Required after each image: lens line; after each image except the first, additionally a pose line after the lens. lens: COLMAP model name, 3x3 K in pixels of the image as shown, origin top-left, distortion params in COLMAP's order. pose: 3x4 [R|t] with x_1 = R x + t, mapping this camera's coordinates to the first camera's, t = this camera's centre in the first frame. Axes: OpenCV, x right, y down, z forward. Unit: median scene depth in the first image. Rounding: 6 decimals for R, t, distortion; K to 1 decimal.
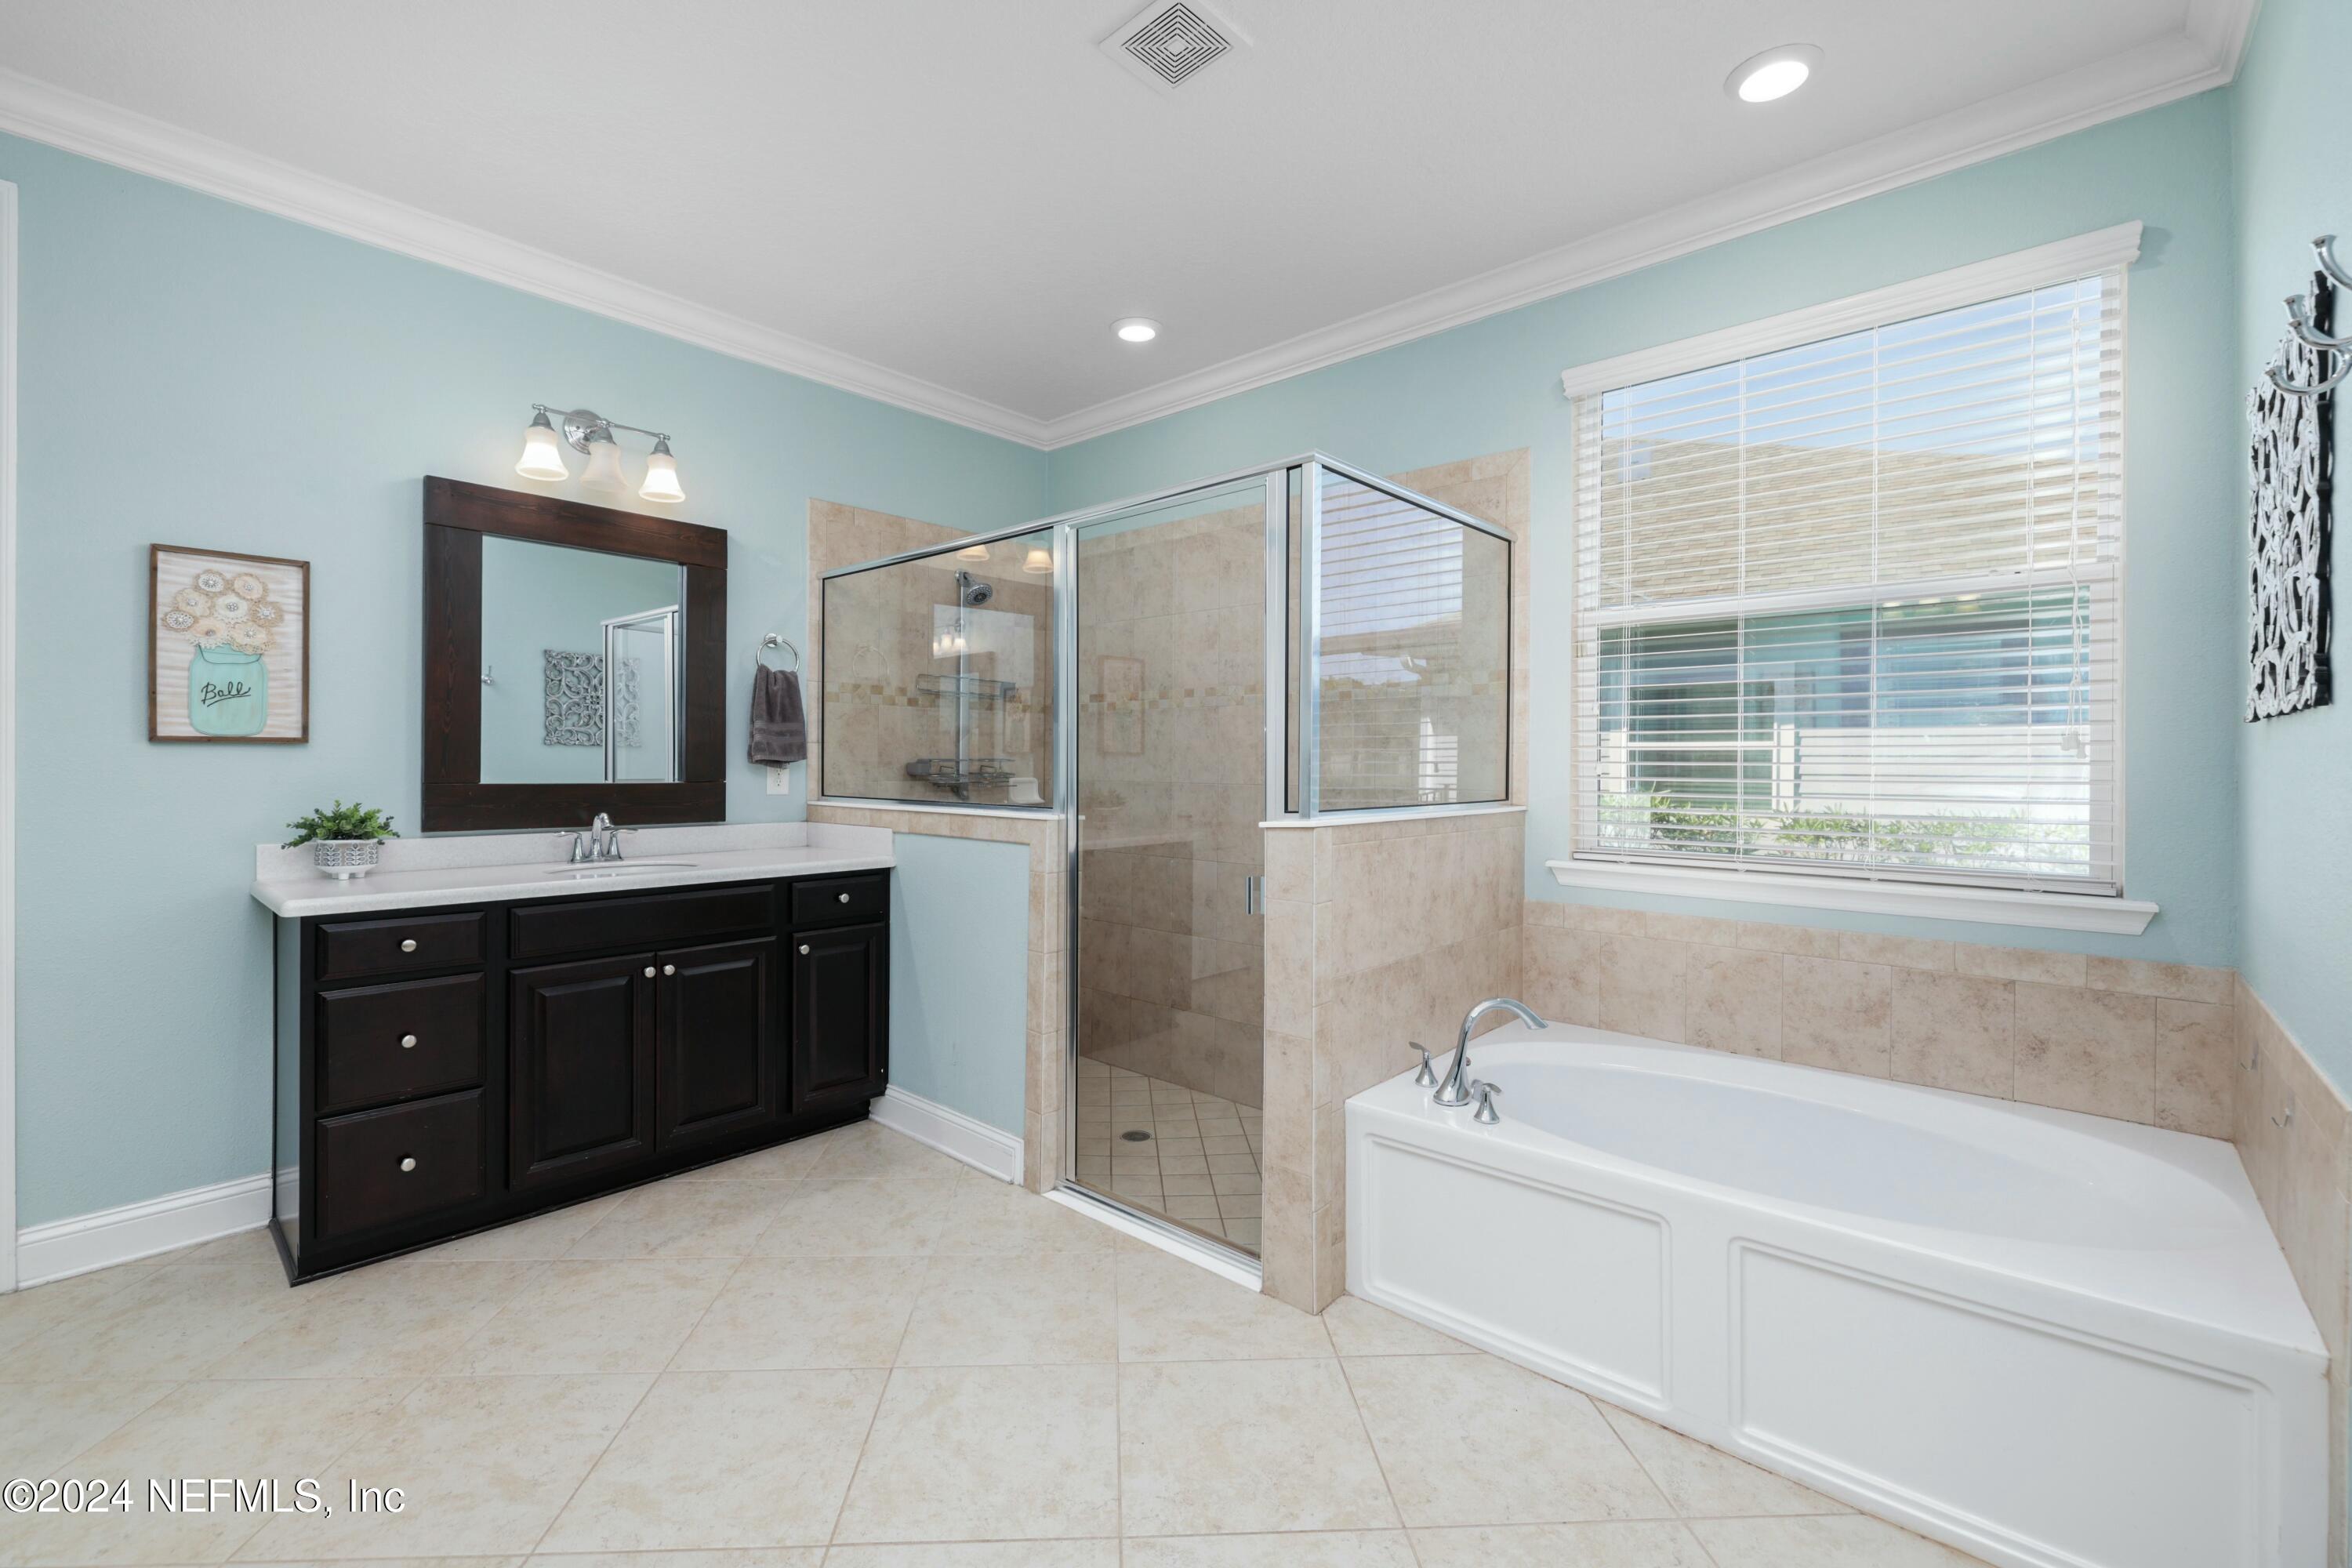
lens RADIAL K [[993.3, 0, 1170.8], [0, 993.3, 772.8], [0, 0, 1]] dist [-0.000696, -0.000059]
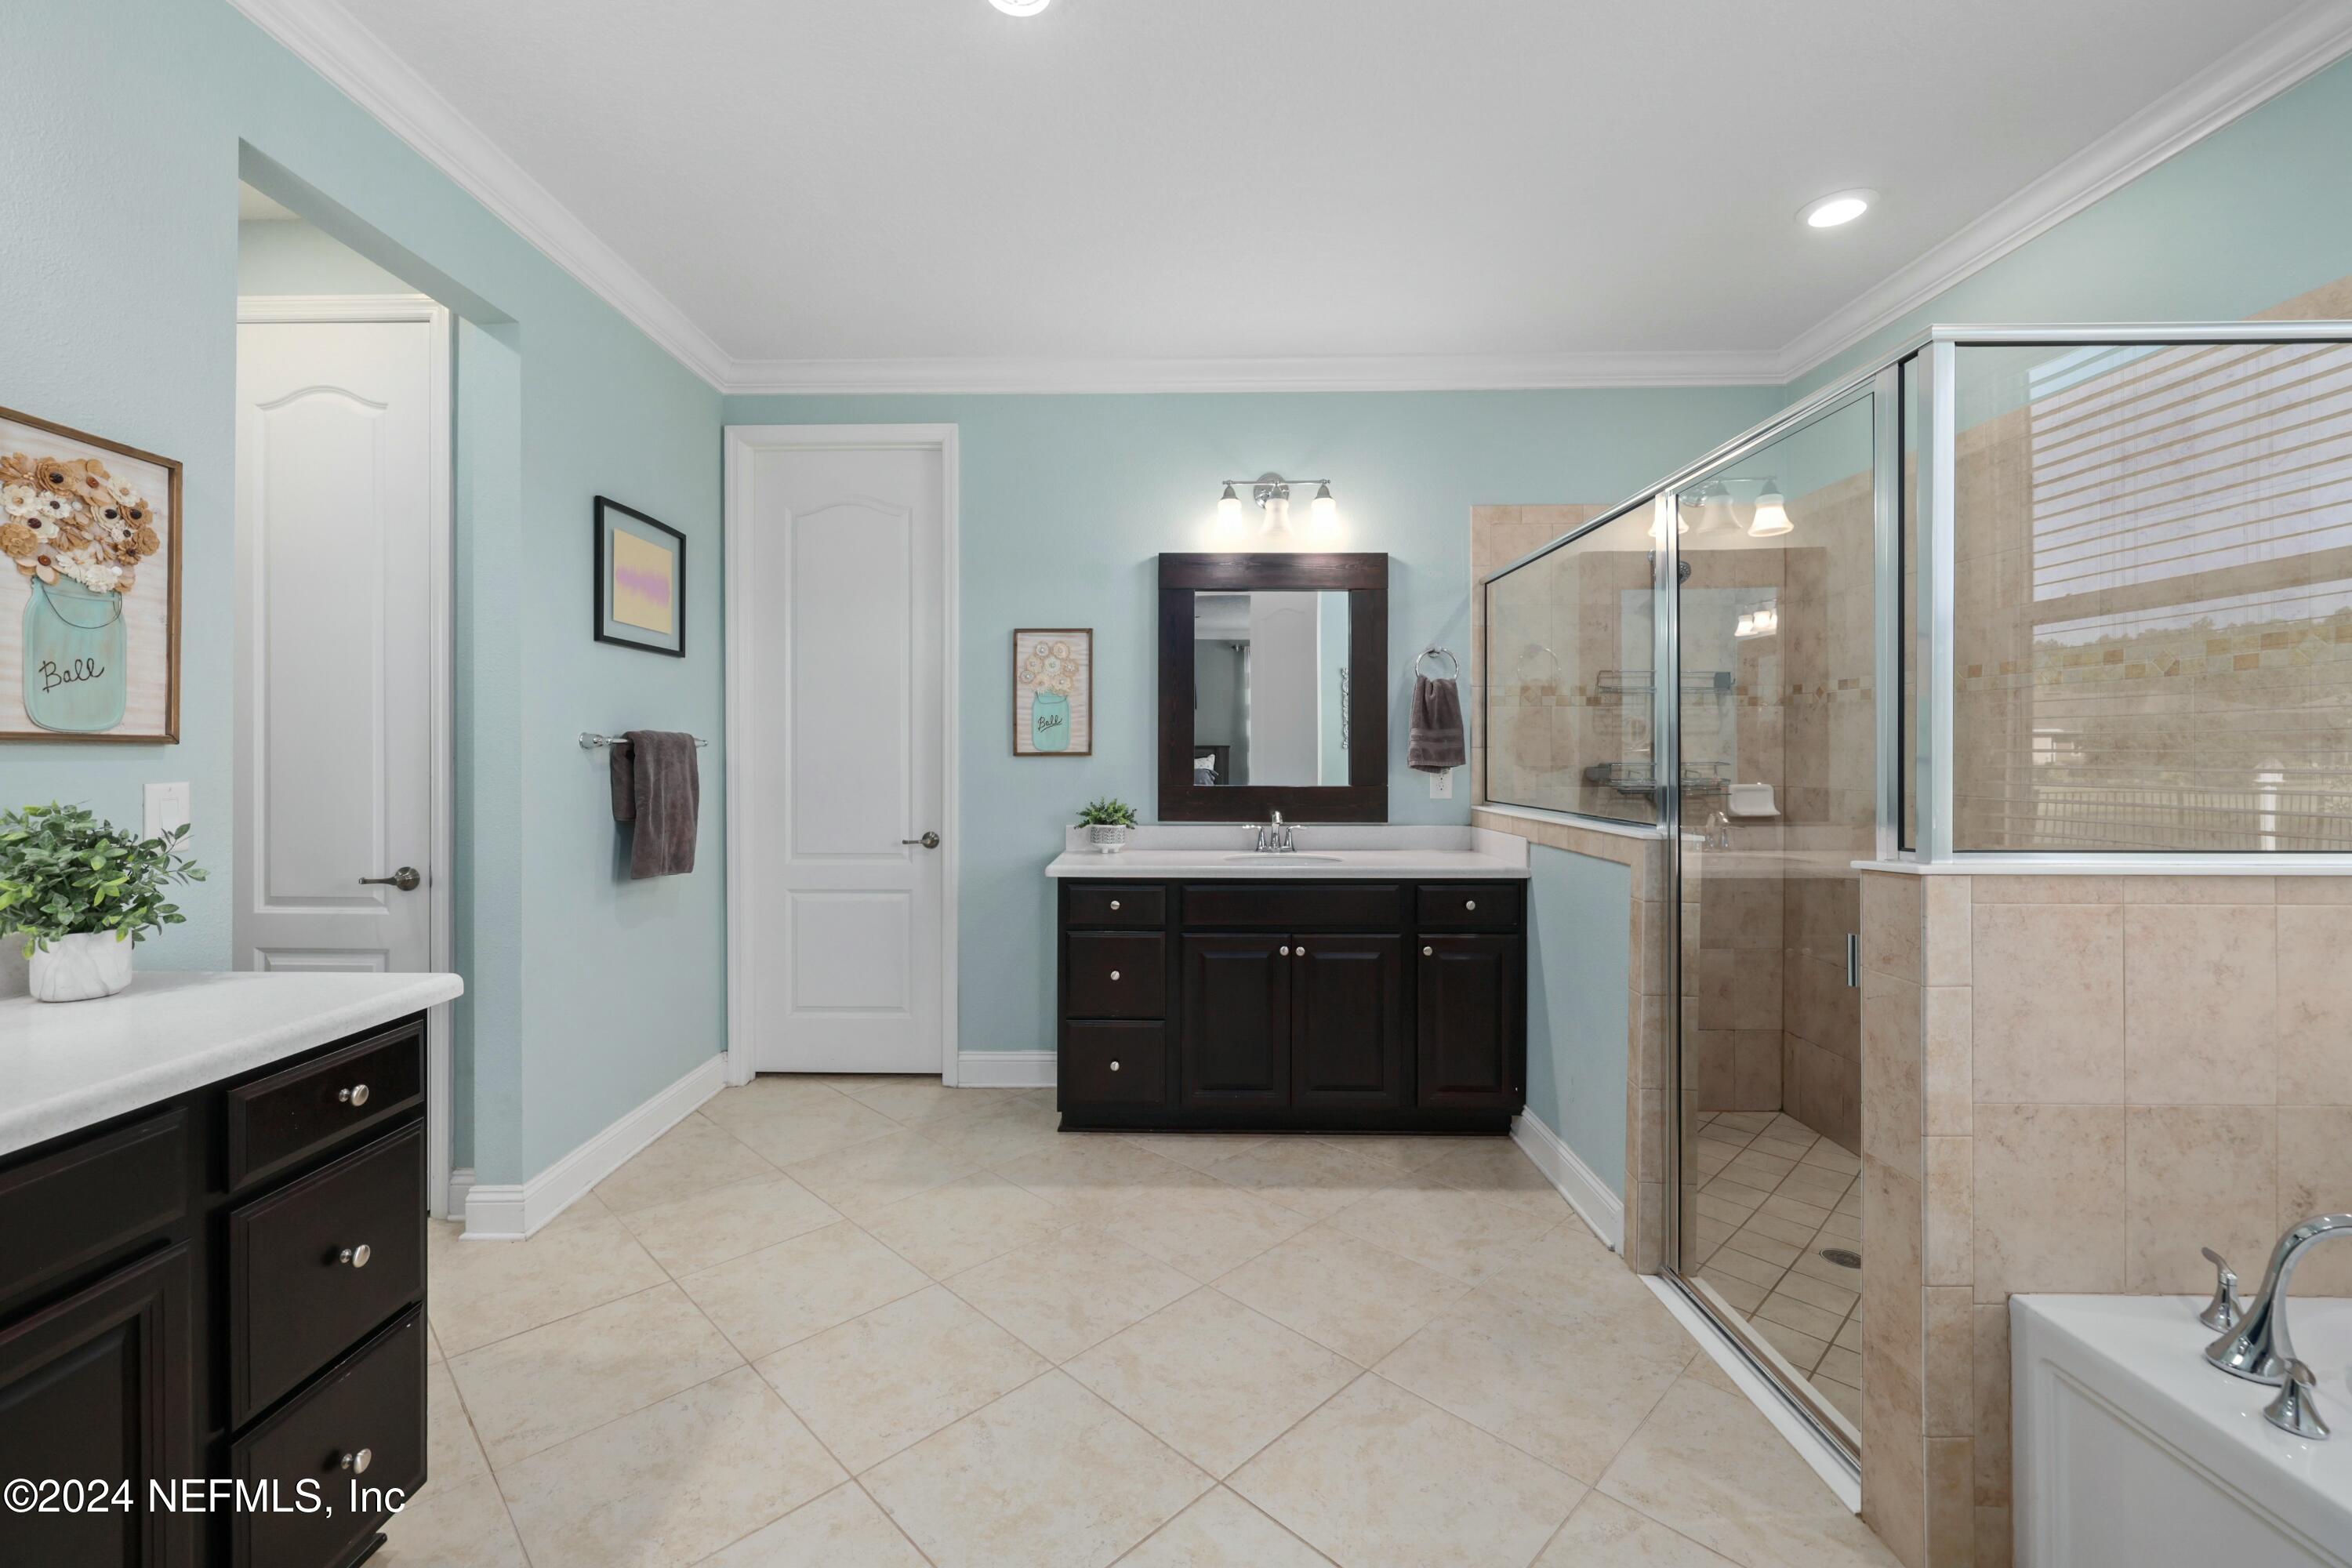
lens RADIAL K [[993.3, 0, 1124.0], [0, 993.3, 760.6], [0, 0, 1]] dist [-0.000696, -0.000059]
pose [[0.652342, -0.002002, -0.757922, 0.241922], [-0.003526, 0.999978, -0.005676, -0.014638], [0.757916, 0.006375, 0.652321, 0.103590]]
